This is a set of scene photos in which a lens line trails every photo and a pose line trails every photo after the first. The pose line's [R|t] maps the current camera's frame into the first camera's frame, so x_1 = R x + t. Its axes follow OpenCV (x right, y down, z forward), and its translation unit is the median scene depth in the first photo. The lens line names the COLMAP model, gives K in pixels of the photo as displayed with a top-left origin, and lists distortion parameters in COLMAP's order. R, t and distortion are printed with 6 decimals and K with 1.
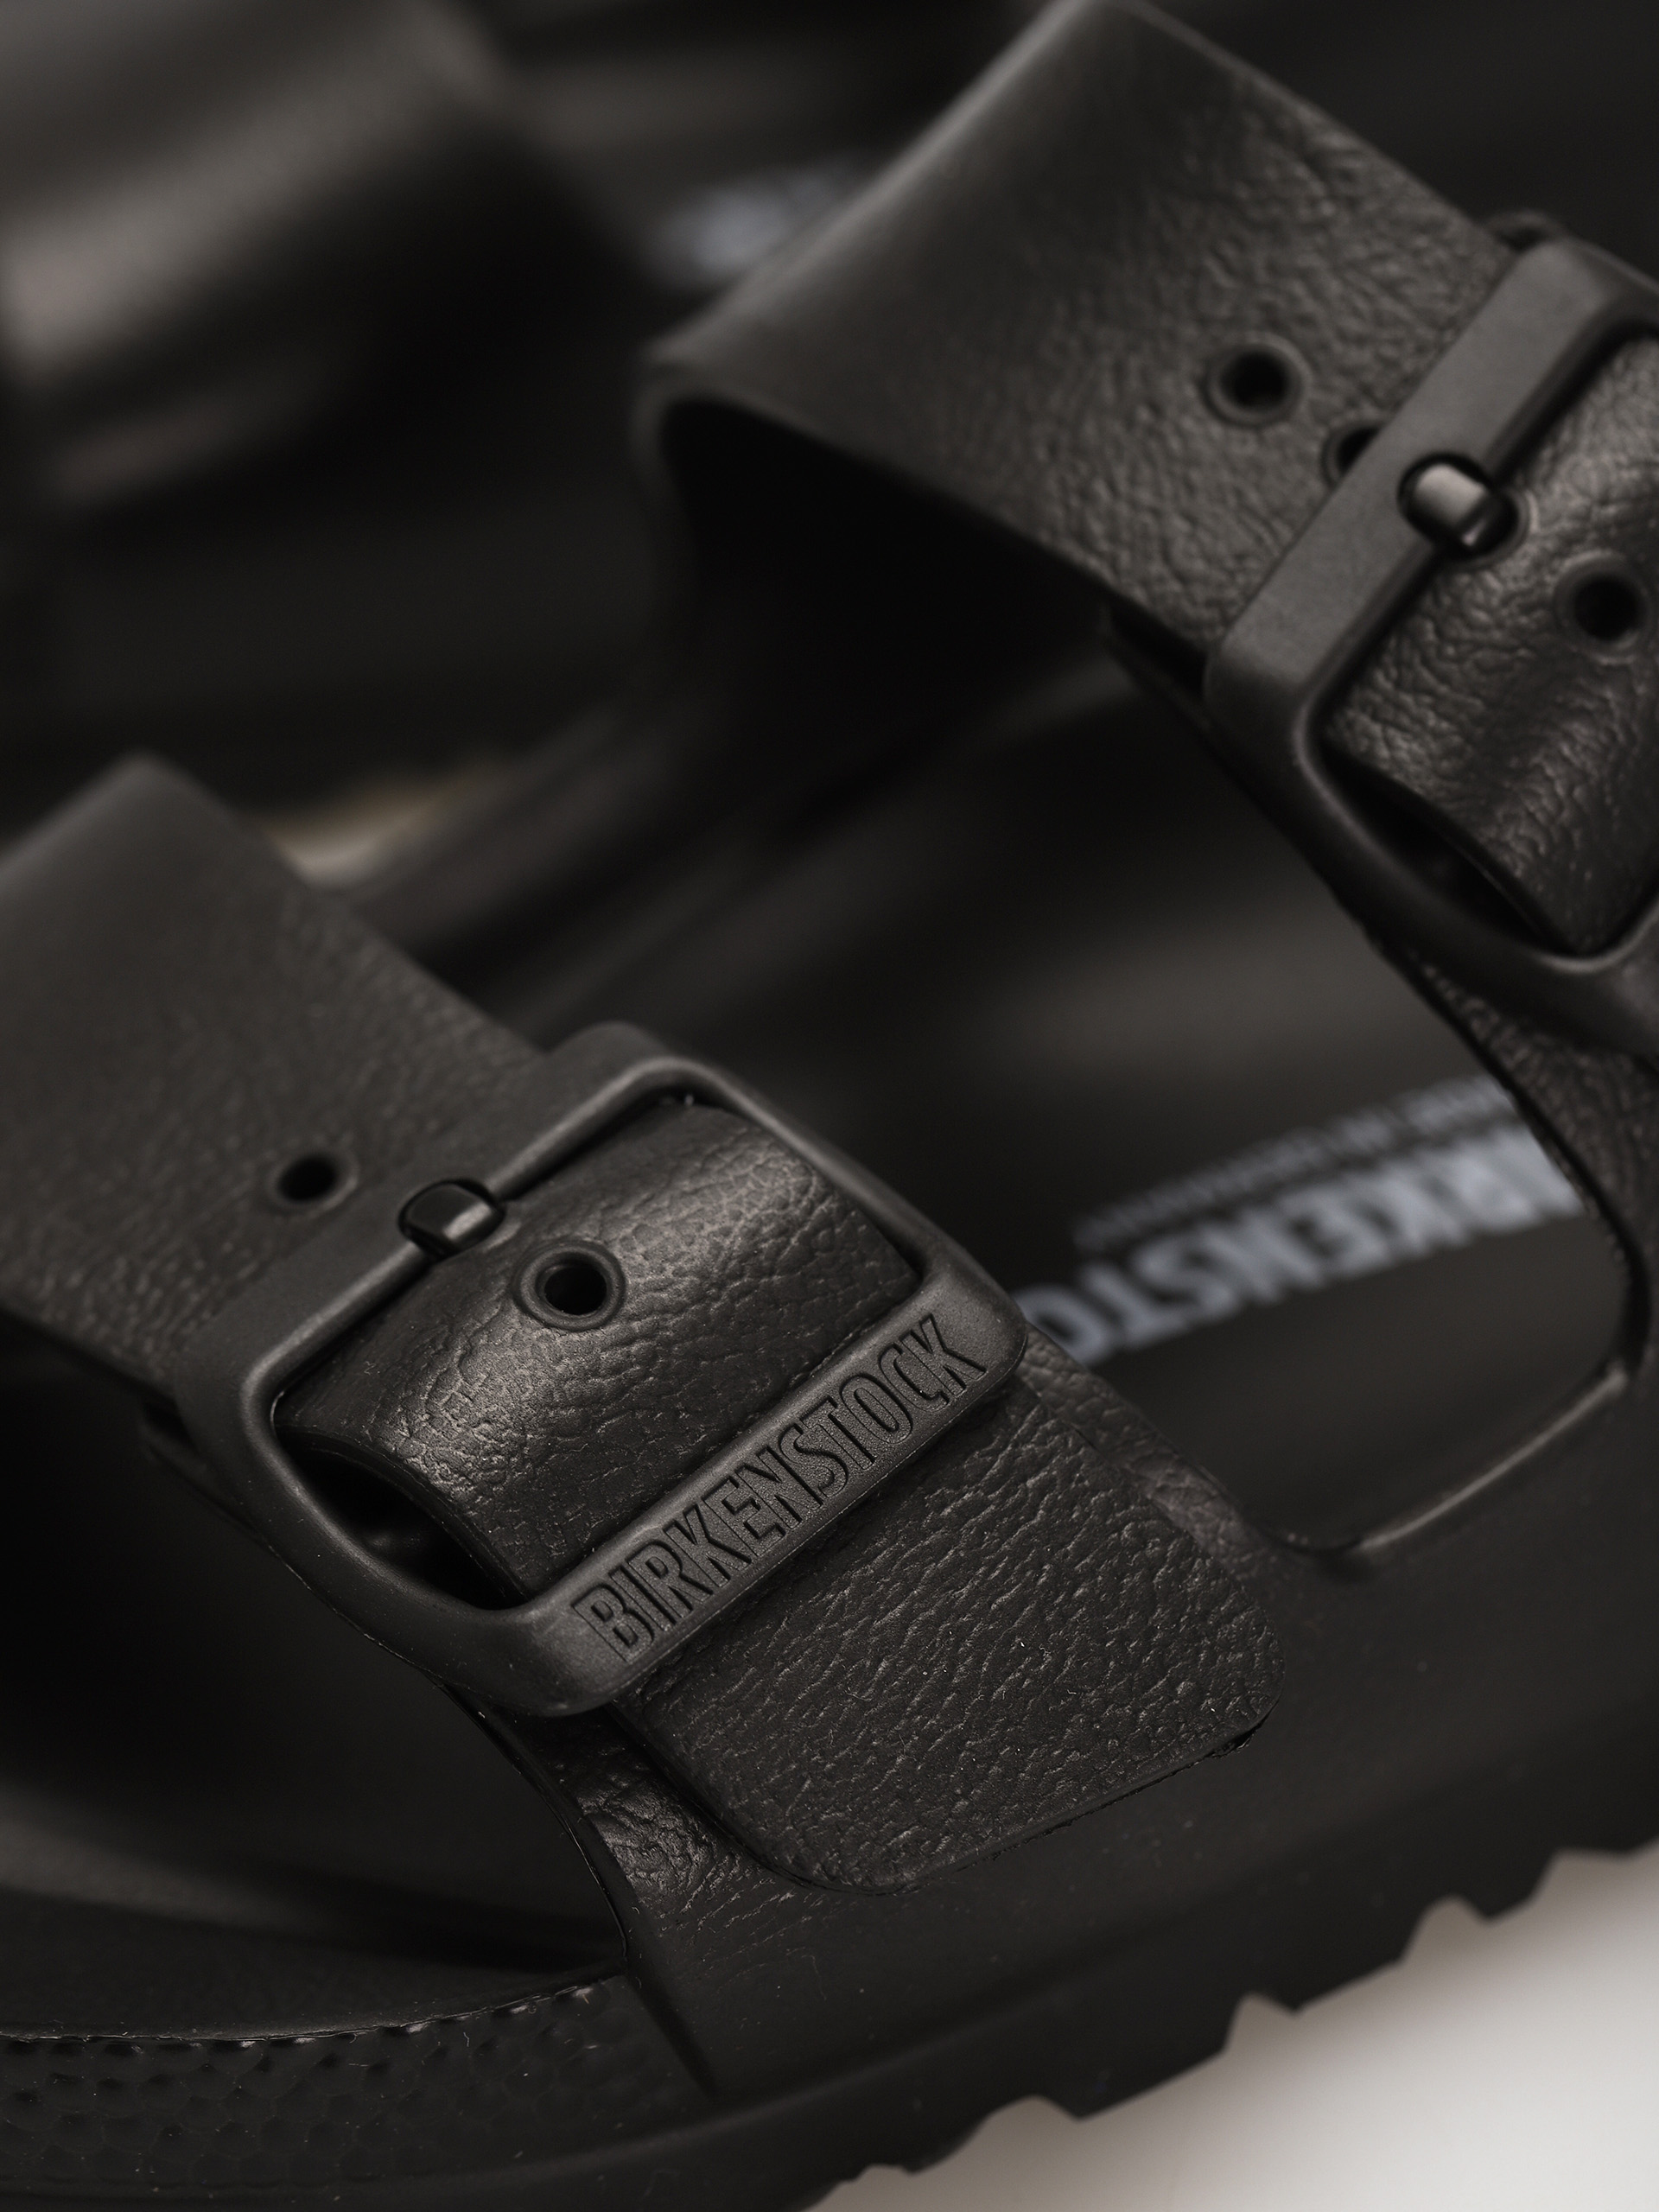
lens RADIAL K [[7818.7, 0, 829.9], [0, 7818.7, 1105.2], [0, 0, 1]] dist [0.017907, 0.000000]
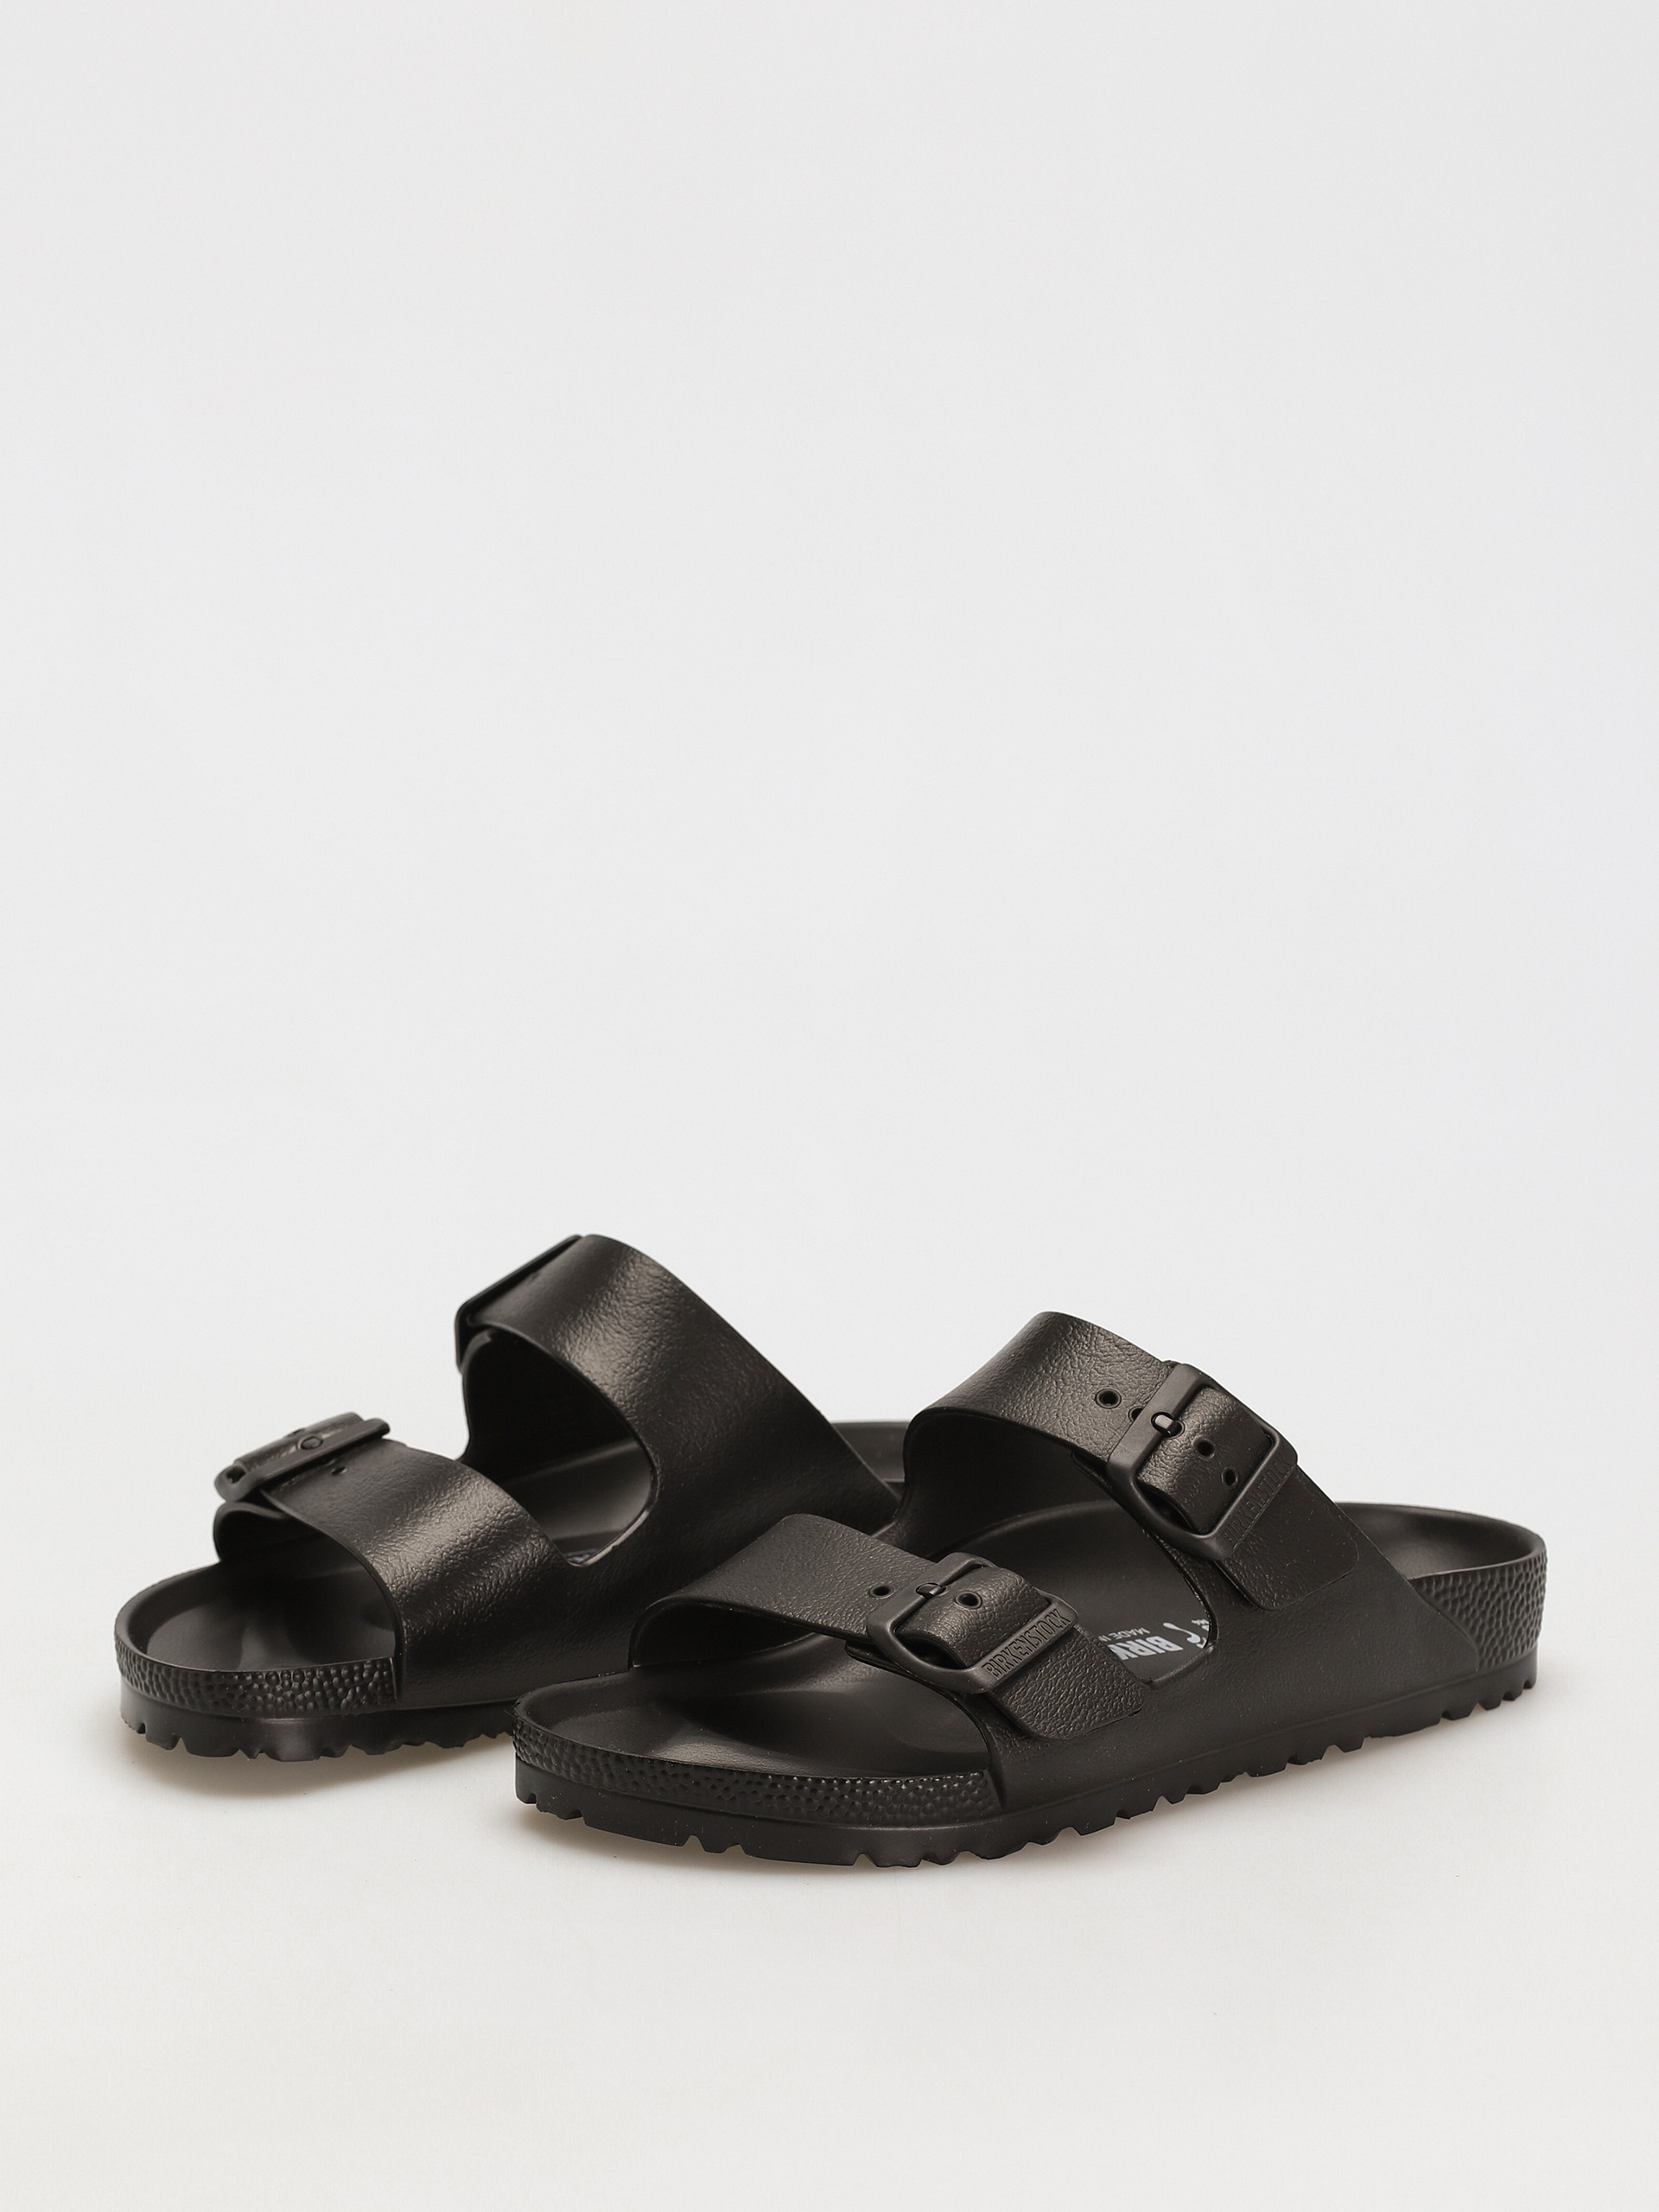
lens RADIAL K [[7818.7, 0, 829.5], [0, 7818.7, 1105.2], [0, 0, 1]] dist [0.017907, 0.000000]
pose [[0.974004, 0.035864, 0.223674, -0.989347], [0.033885, 0.953214, -0.300393, 0.964839], [-0.223983, 0.300163, 0.927219, -2.722194]]
